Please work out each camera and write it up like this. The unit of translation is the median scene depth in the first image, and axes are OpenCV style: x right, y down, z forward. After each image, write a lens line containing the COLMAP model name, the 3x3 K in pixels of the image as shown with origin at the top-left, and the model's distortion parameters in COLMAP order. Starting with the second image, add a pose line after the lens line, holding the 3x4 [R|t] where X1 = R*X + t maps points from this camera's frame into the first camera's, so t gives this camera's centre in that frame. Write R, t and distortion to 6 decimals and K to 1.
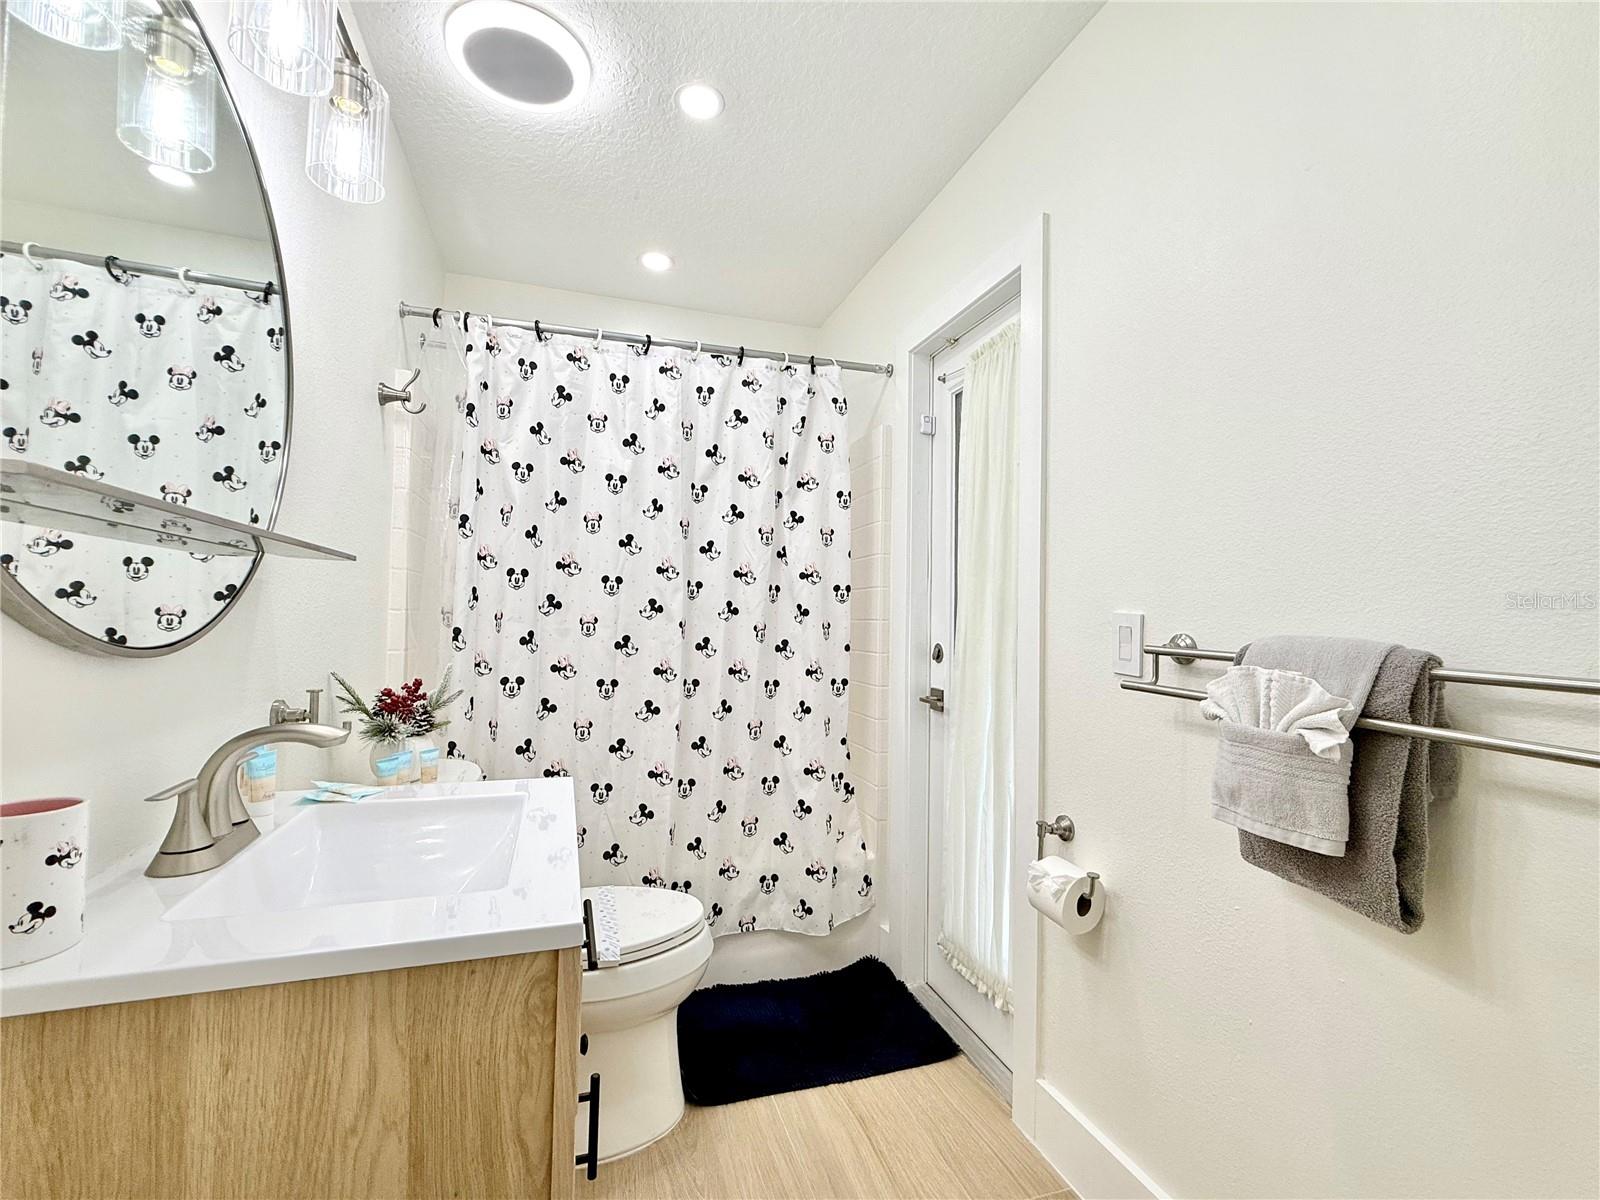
lens RADIAL K [[697.7, 0, 805.2], [0, 697.7, 600.4], [0, 0, 1]] dist [-0.000243, 0.000134]
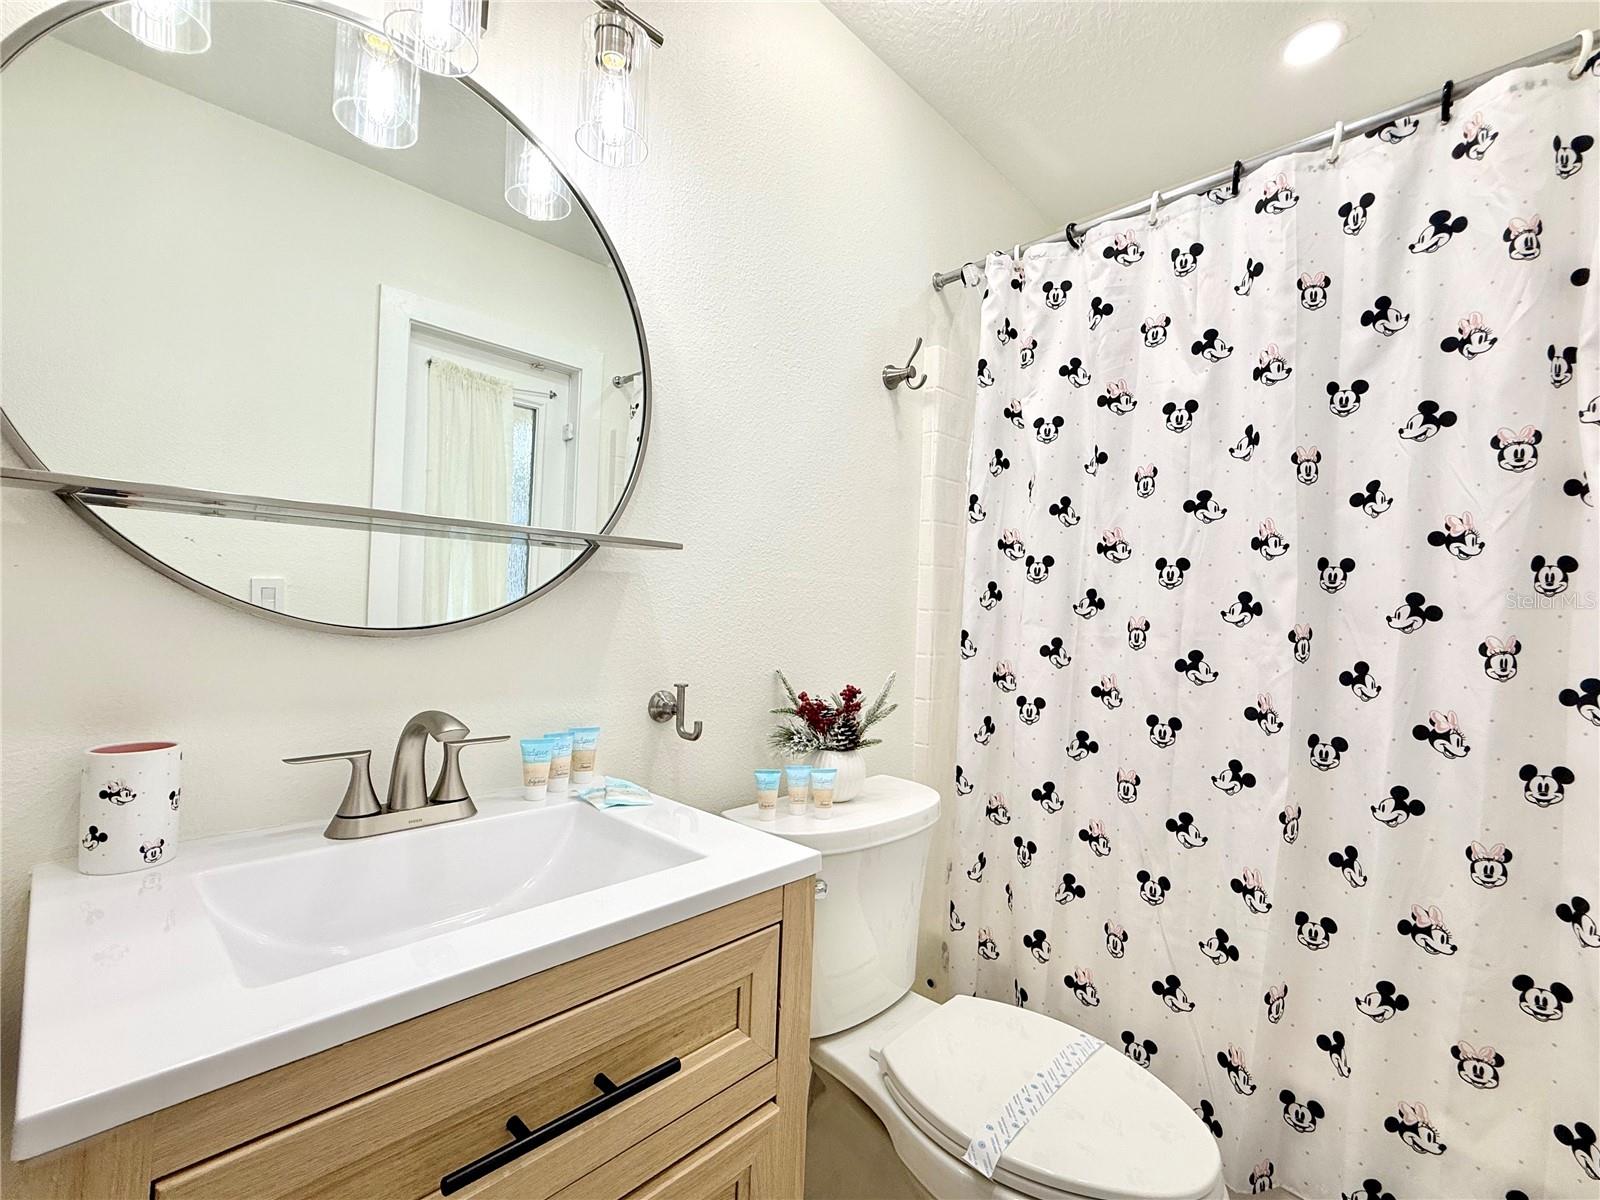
lens RADIAL K [[712.7, 0, 800.0], [0, 712.7, 600.0], [0, 0, 1]] dist [-0.000799, 0.000110]
pose [[0.462778, -0.015221, -0.886343, 0.148971], [0.002152, 0.999869, -0.016047, 0.013899], [0.886471, 0.005518, 0.462750, 0.381287]]
